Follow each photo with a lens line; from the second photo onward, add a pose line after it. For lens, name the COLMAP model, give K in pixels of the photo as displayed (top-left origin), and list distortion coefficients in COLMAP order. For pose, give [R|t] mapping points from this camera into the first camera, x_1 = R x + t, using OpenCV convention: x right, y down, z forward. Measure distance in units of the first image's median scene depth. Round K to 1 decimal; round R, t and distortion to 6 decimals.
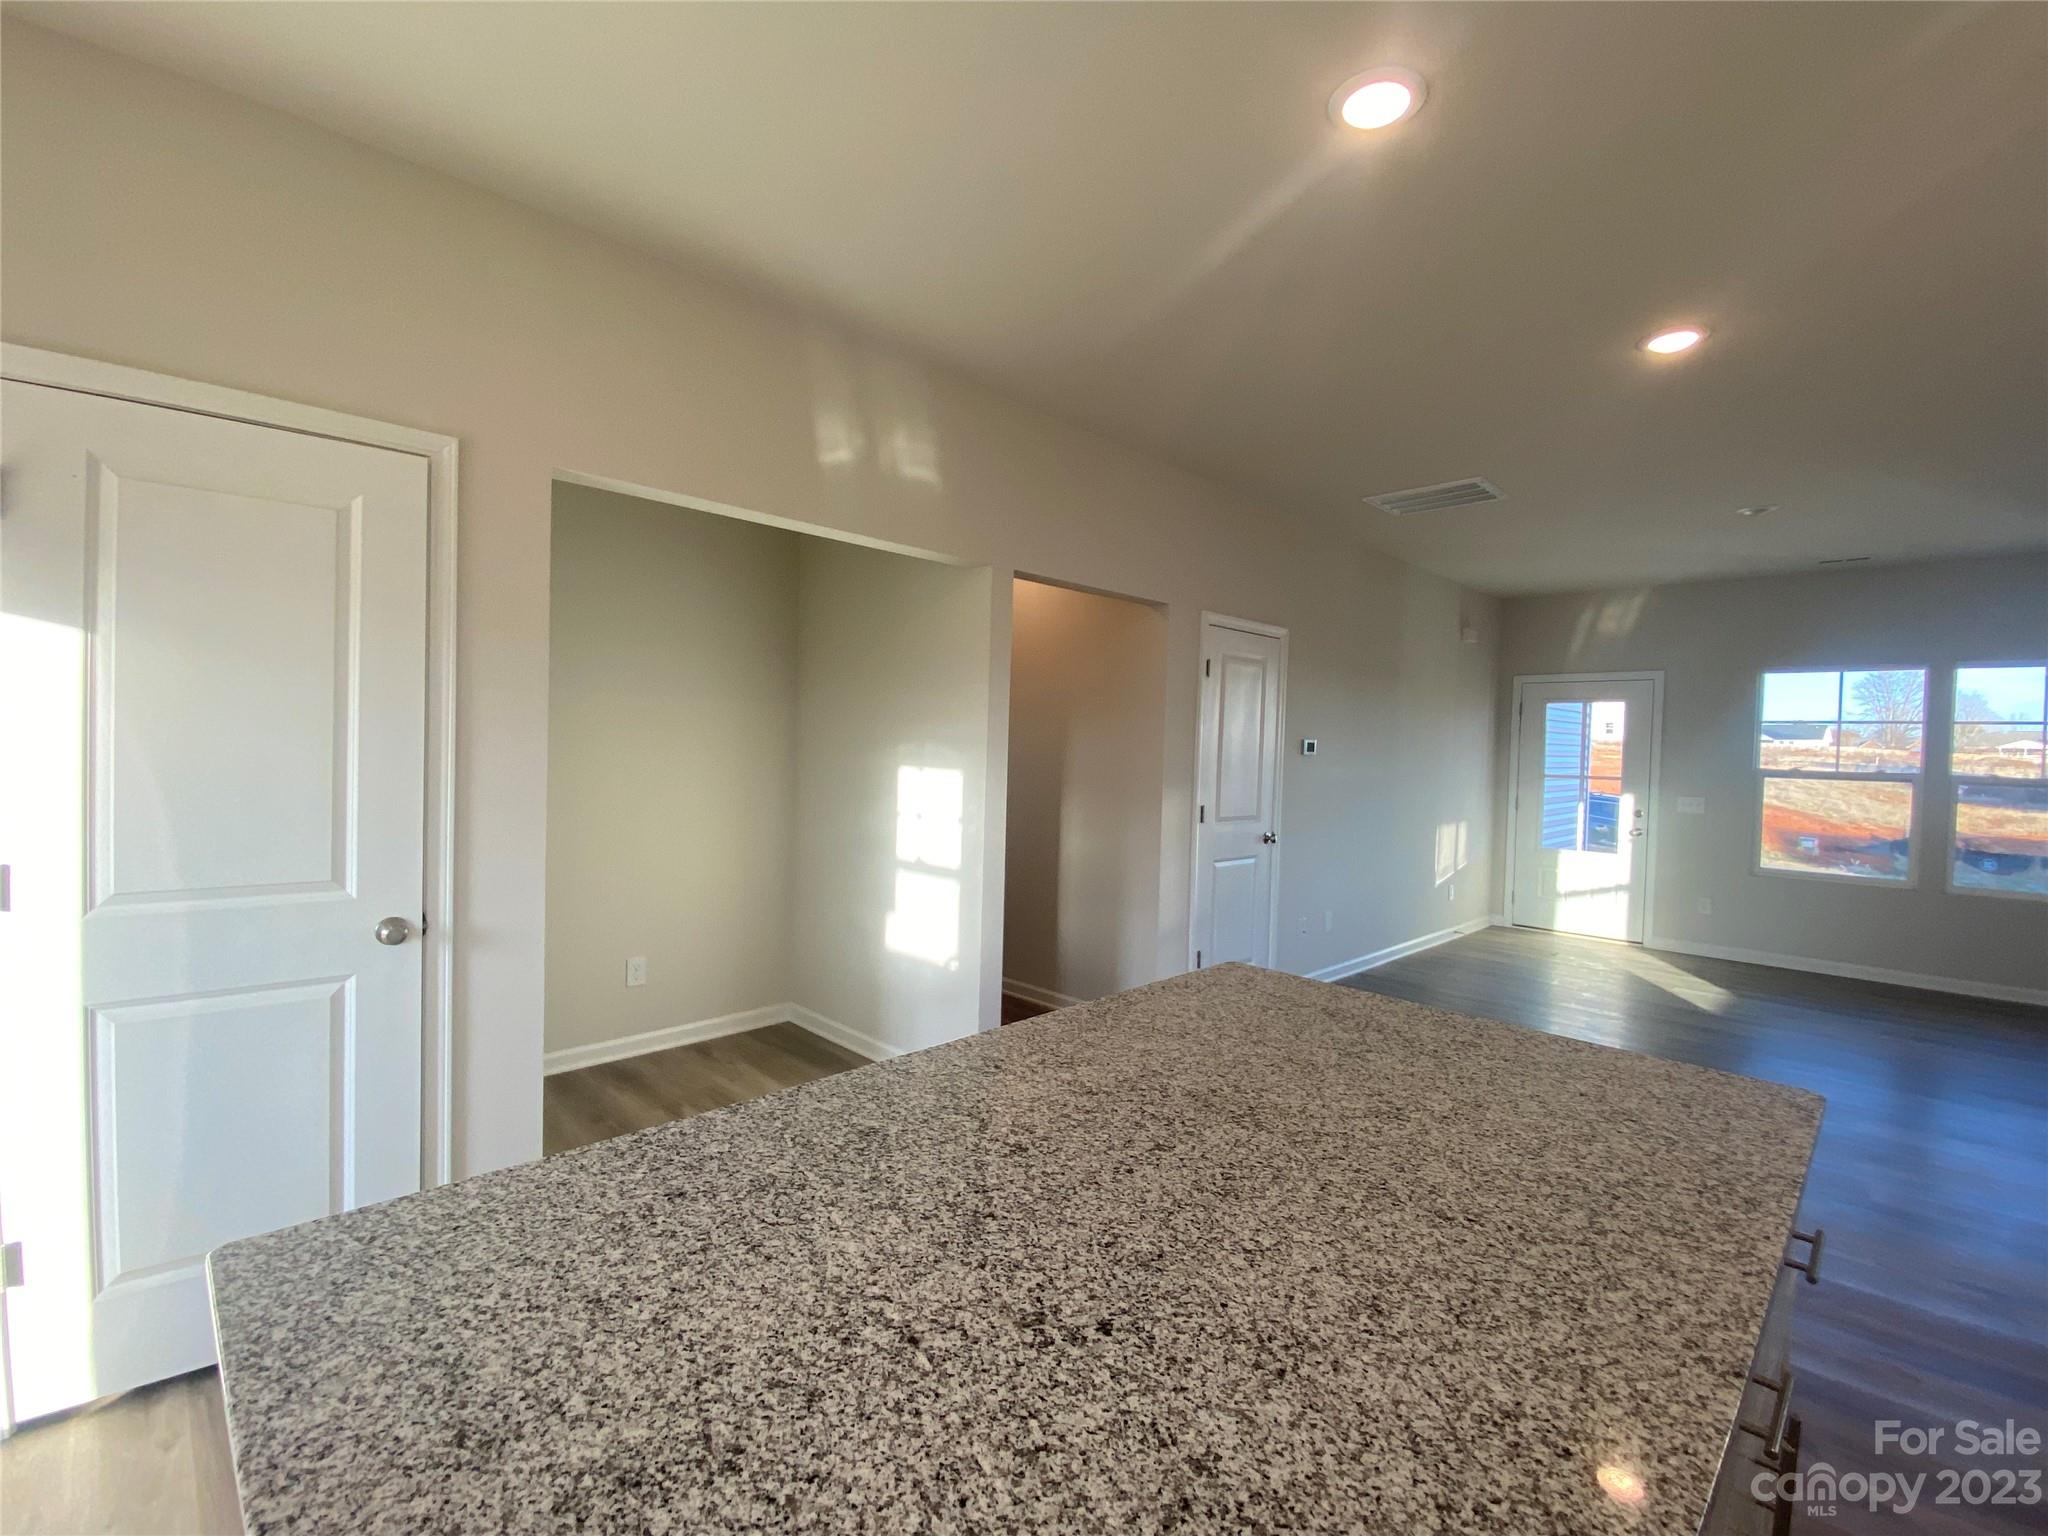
lens RADIAL K [[885.3, 0, 1018.0], [0, 885.3, 765.4], [0, 0, 1]] dist [-0.002557, -0.004559]
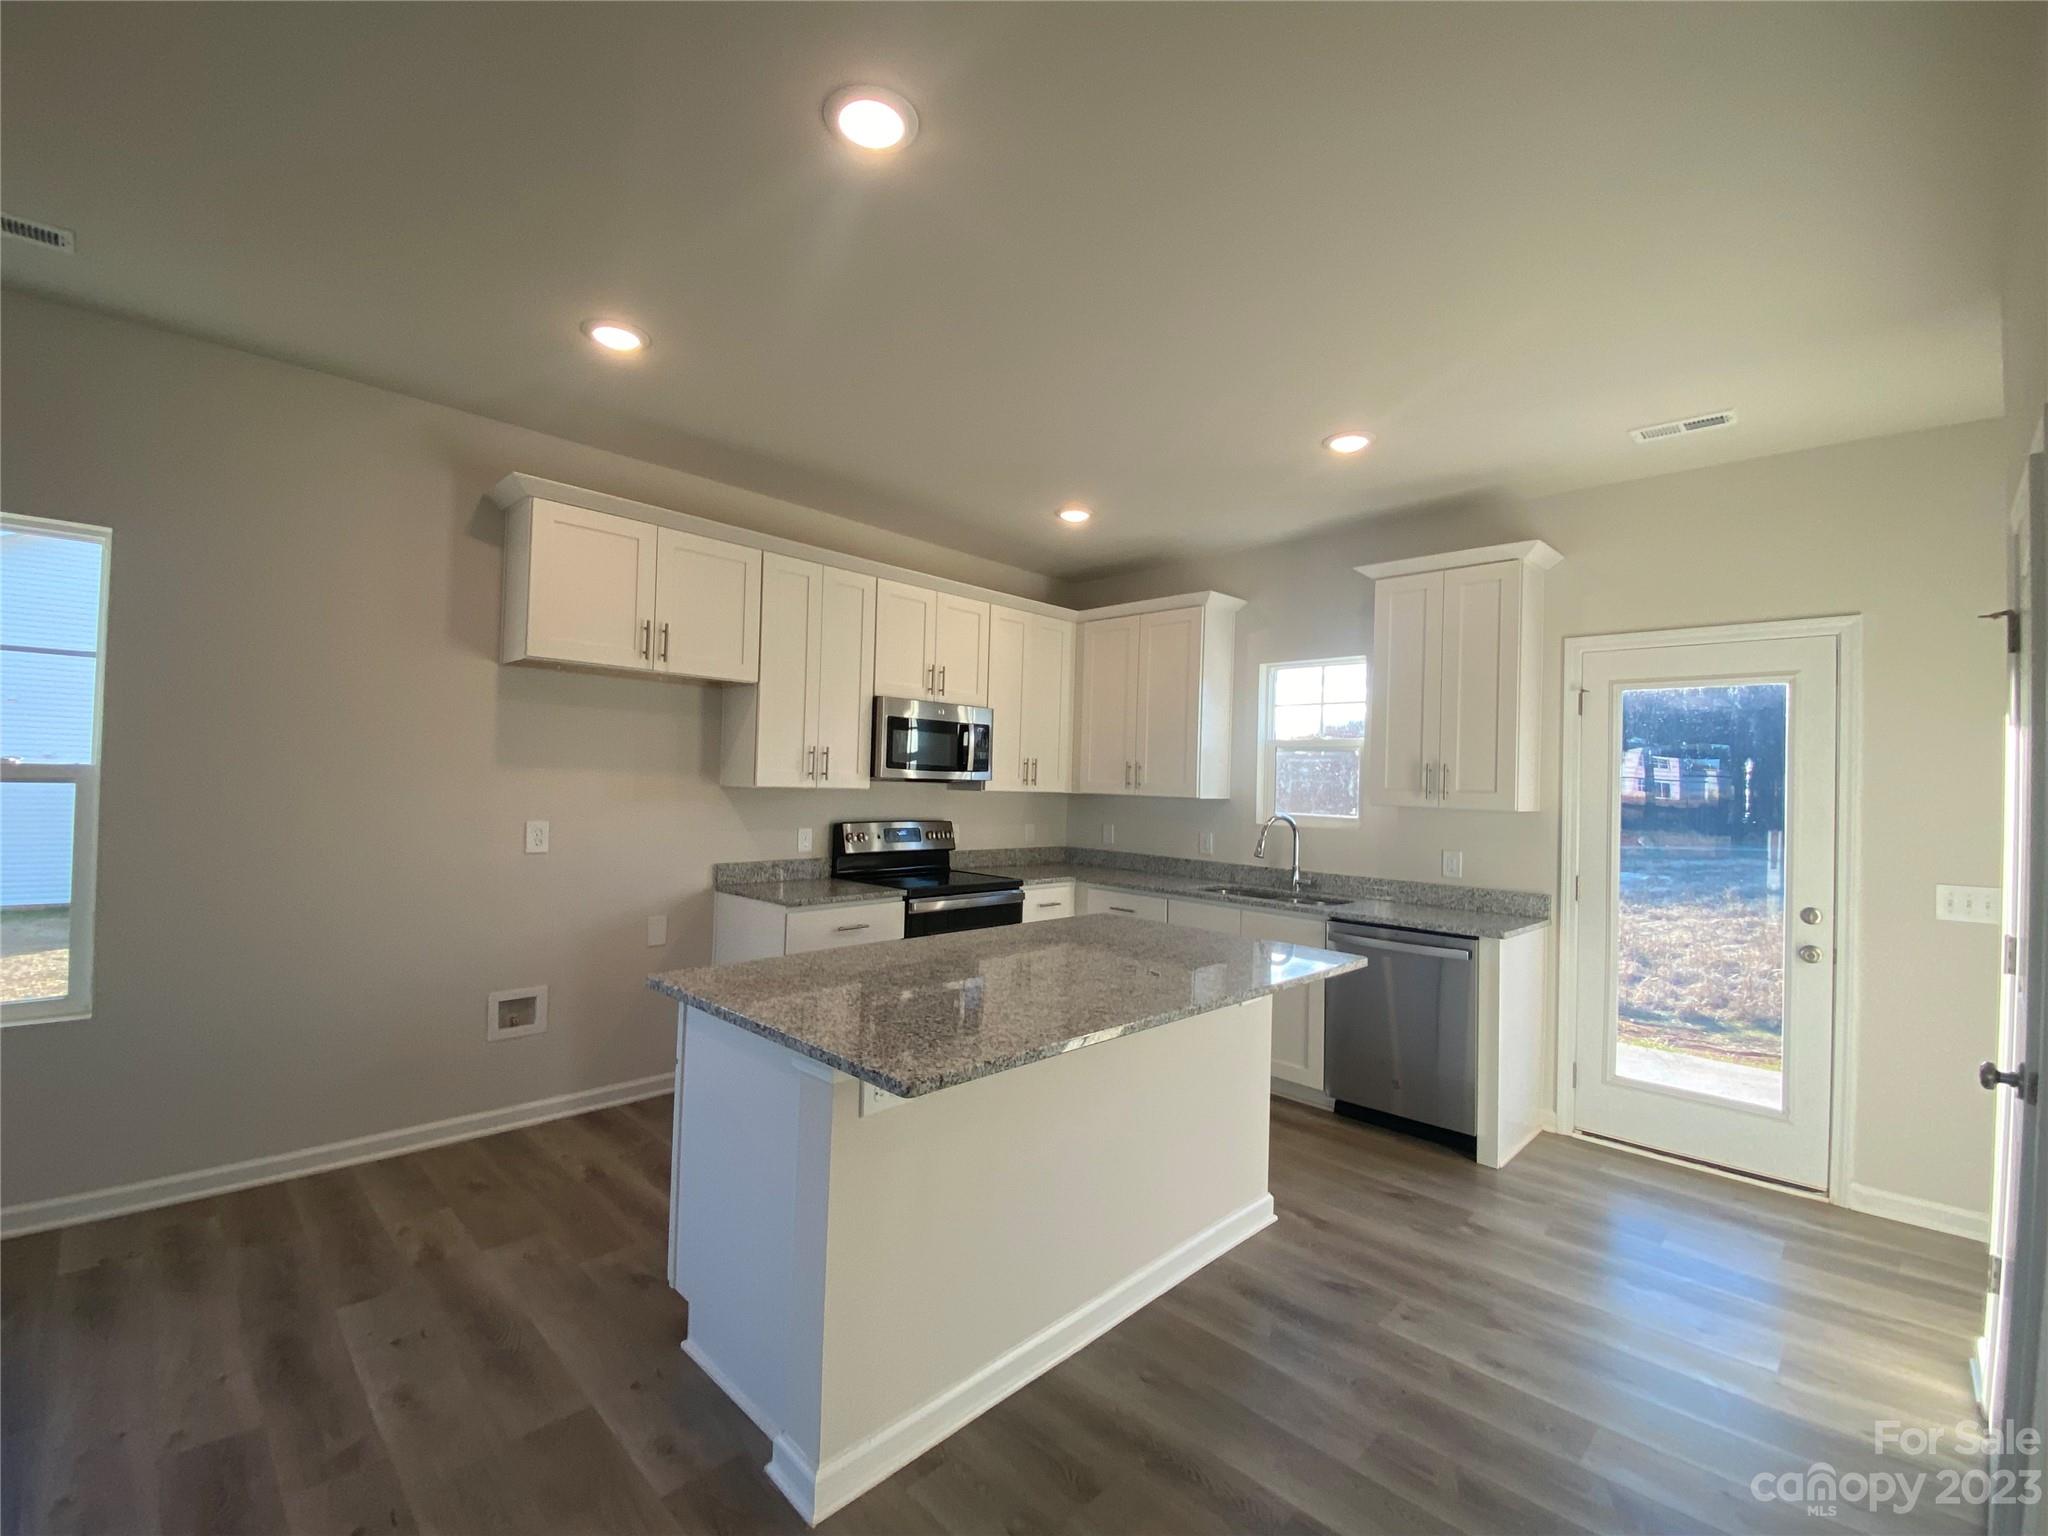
lens RADIAL K [[885.3, 0, 1022.6], [0, 885.3, 766.3], [0, 0, 1]] dist [-0.002557, -0.004559]
pose [[-0.998197, -0.056657, -0.019813, 0.088039], [-0.056839, 0.998345, 0.008751, -0.020003], [0.019284, 0.009861, -0.999765, 0.832697]]
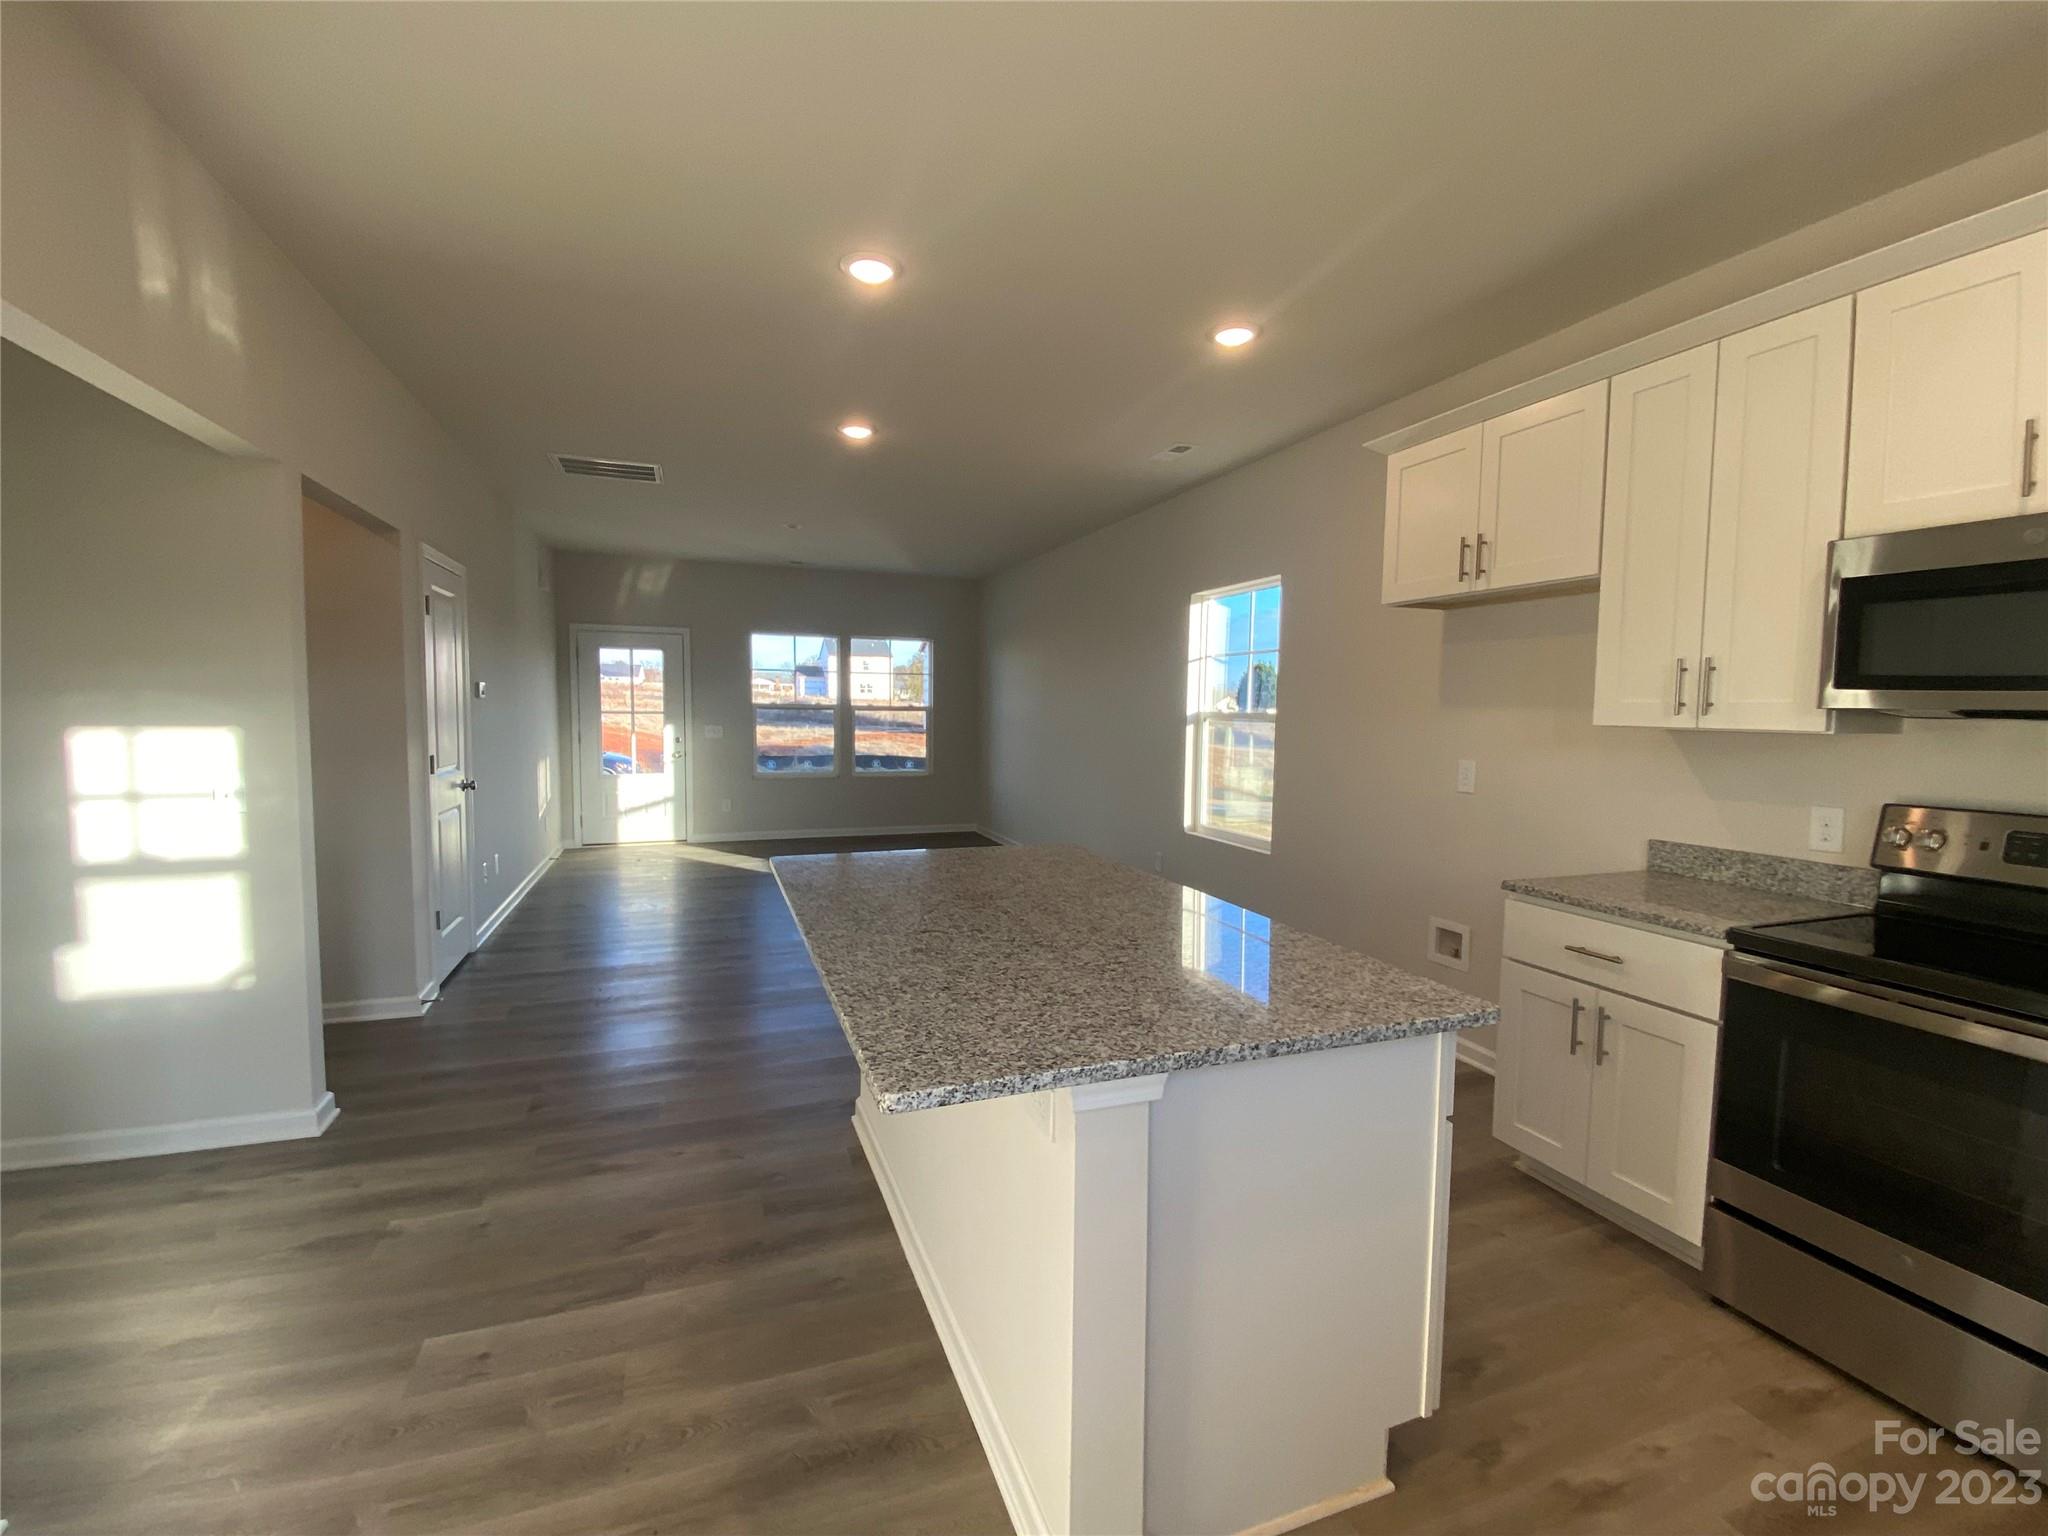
lens RADIAL K [[885.3, 0, 1020.4], [0, 885.3, 771.0], [0, 0, 1]] dist [-0.002557, -0.004559]
pose [[0.402122, -0.091593, 0.910993, -0.396745], [0.020408, 0.995633, 0.091094, -0.010034], [-0.915359, -0.018039, 0.402235, 0.056543]]
